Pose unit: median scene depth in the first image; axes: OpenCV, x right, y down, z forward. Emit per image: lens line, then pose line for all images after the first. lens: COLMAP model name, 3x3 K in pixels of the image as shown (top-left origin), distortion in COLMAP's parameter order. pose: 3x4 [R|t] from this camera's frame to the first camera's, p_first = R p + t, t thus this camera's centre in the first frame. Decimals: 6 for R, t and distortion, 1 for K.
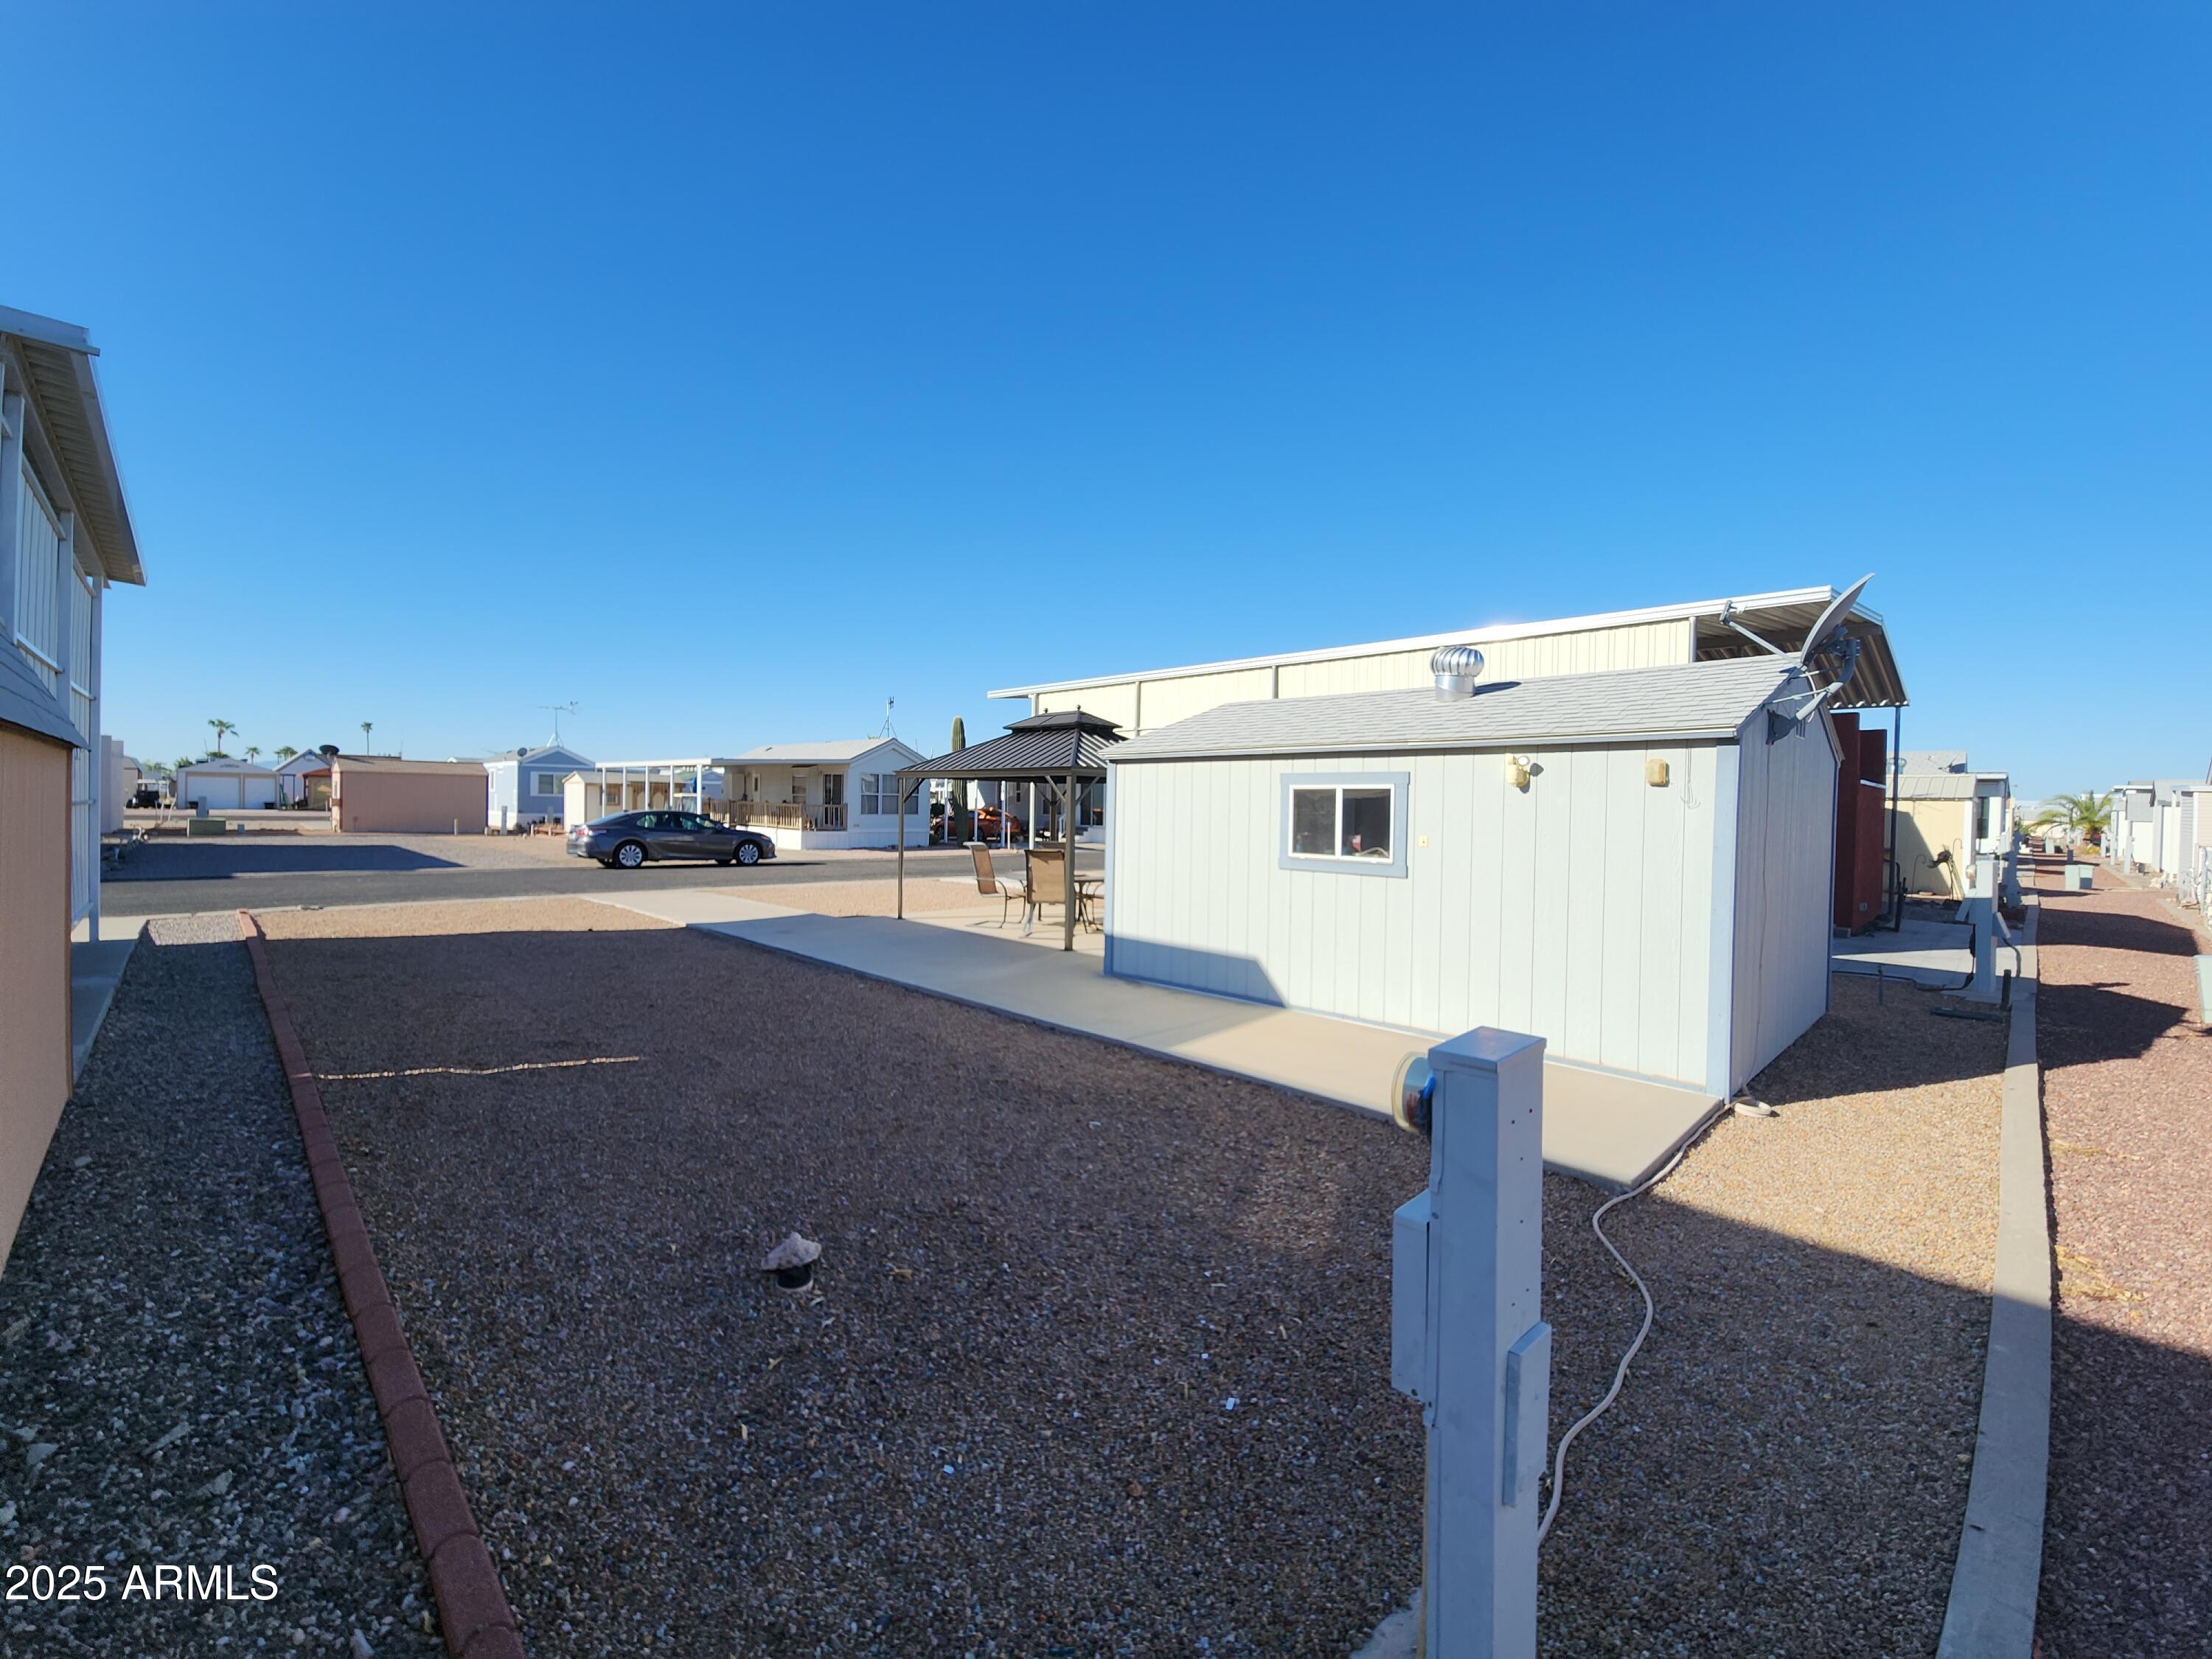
lens RADIAL K [[894.4, 0, 1099.7], [0, 894.4, 811.4], [0, 0, 1]] dist [-0.000407, -0.000306]
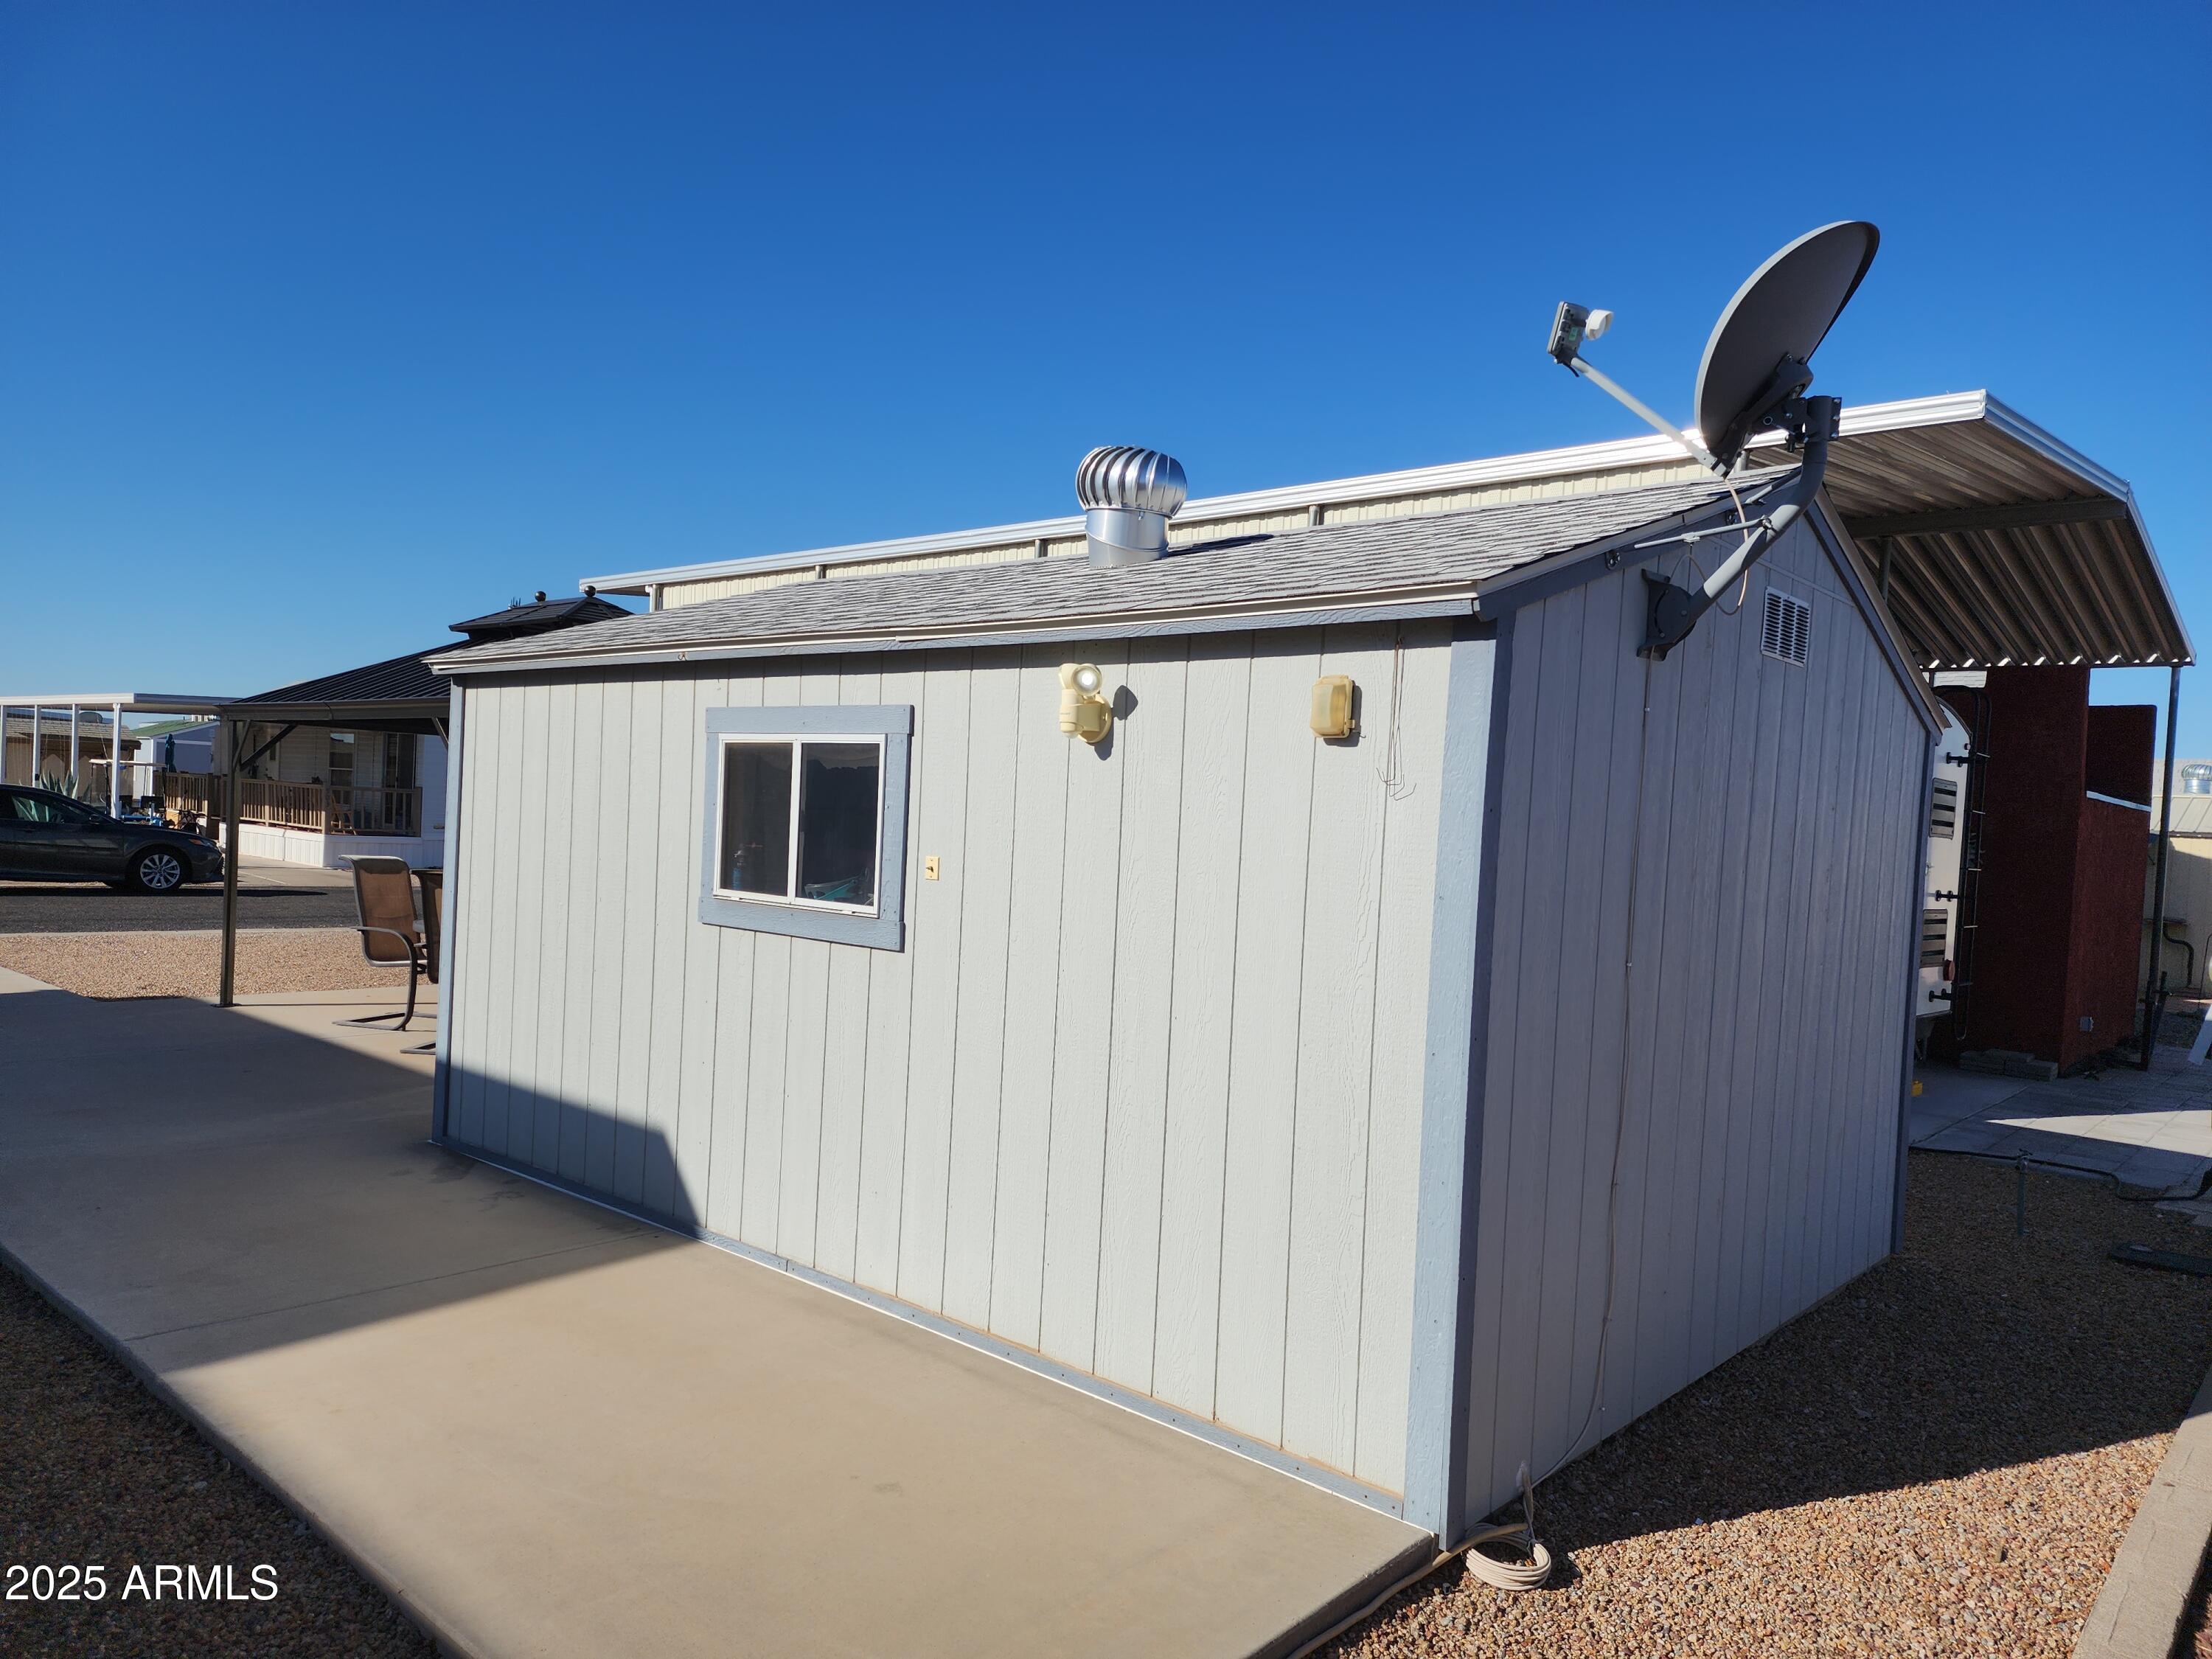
lens RADIAL K [[1468.2, 0, 1110.4], [0, 1468.2, 846.3], [0, 0, 1]] dist [0.089506, -0.079262]
pose [[0.996061, 0.031134, 0.083026, 0.345901], [-0.032343, 0.999389, 0.013266, 0.009473], [-0.082562, -0.015899, 0.996459, 0.255388]]
